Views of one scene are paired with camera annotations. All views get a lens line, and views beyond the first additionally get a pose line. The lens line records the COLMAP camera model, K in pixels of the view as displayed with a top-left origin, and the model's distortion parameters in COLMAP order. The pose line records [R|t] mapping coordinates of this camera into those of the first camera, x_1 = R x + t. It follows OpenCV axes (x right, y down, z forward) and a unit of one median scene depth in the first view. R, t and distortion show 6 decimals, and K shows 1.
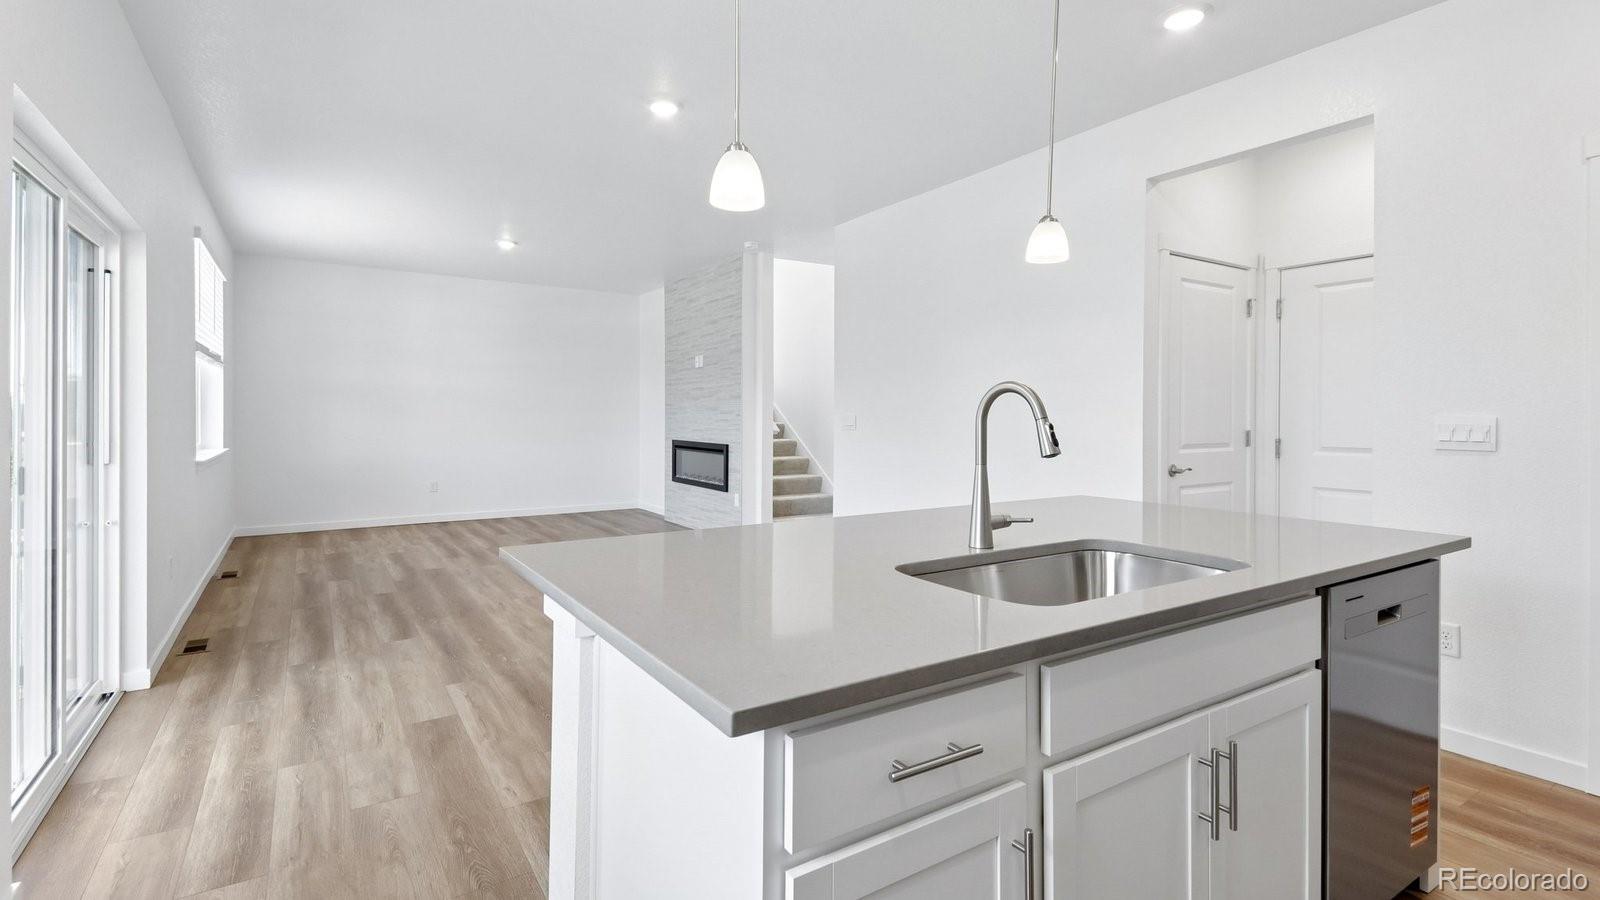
lens RADIAL K [[739.5, 0, 789.7], [0, 739.5, 415.1], [0, 0, 1]] dist [-0.001268, -0.001176]
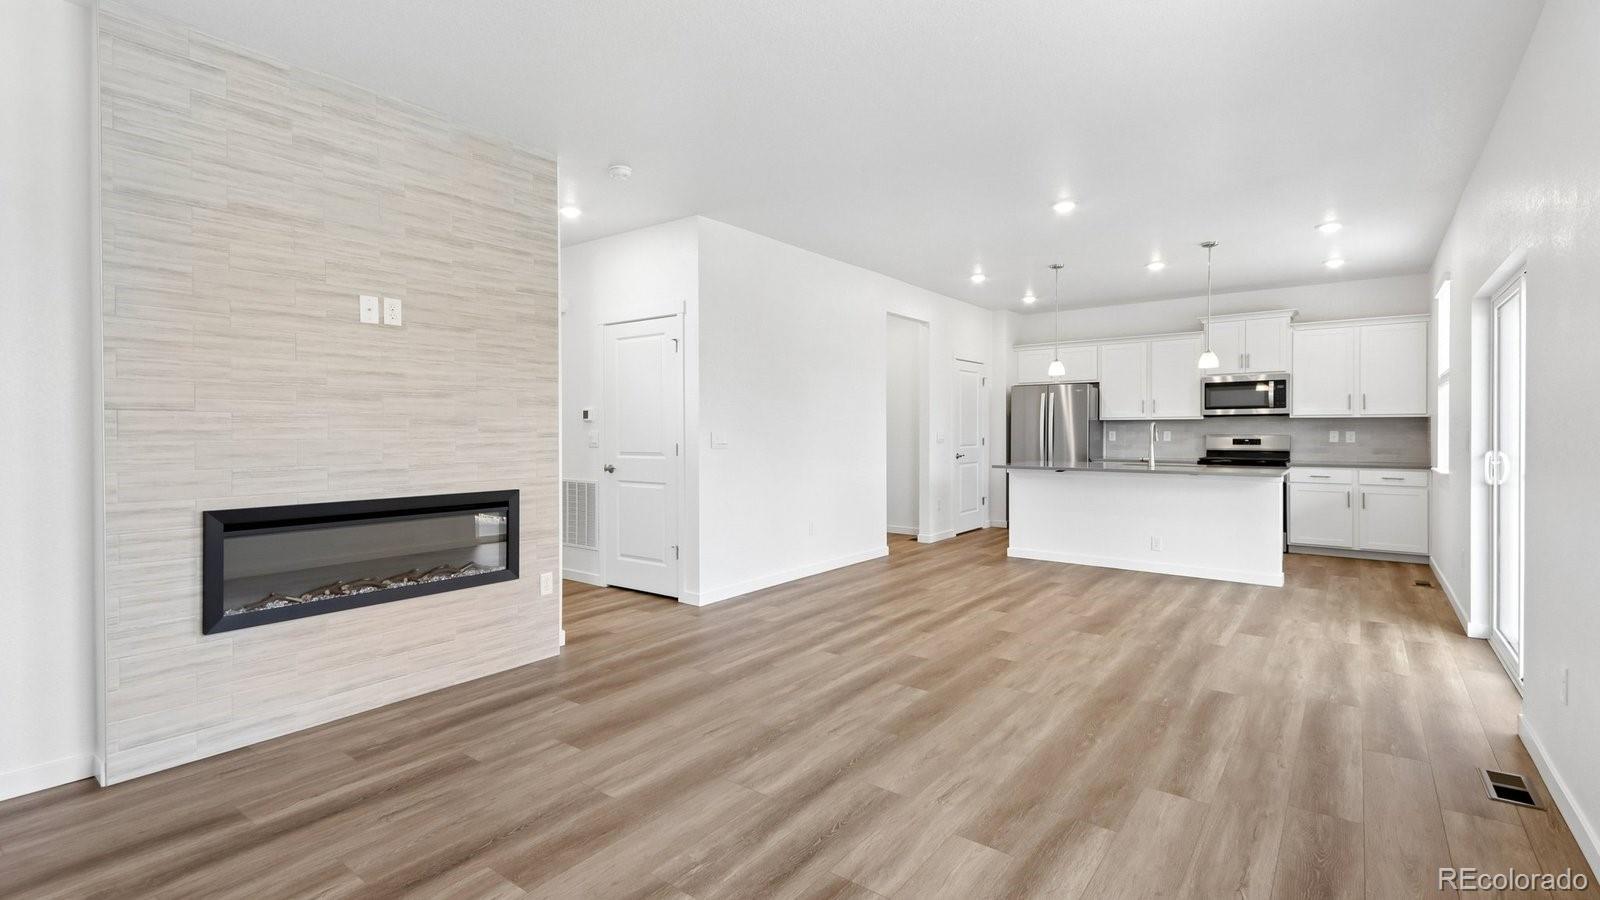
lens RADIAL K [[739.5, 0, 797.2], [0, 739.5, 437.7], [0, 0, 1]] dist [-0.001268, -0.001176]
pose [[-0.341189, -0.007480, 0.939965, -1.154104], [0.003304, 0.999953, 0.009156, -0.003916], [-0.939989, 0.006229, -0.341148, 1.747168]]
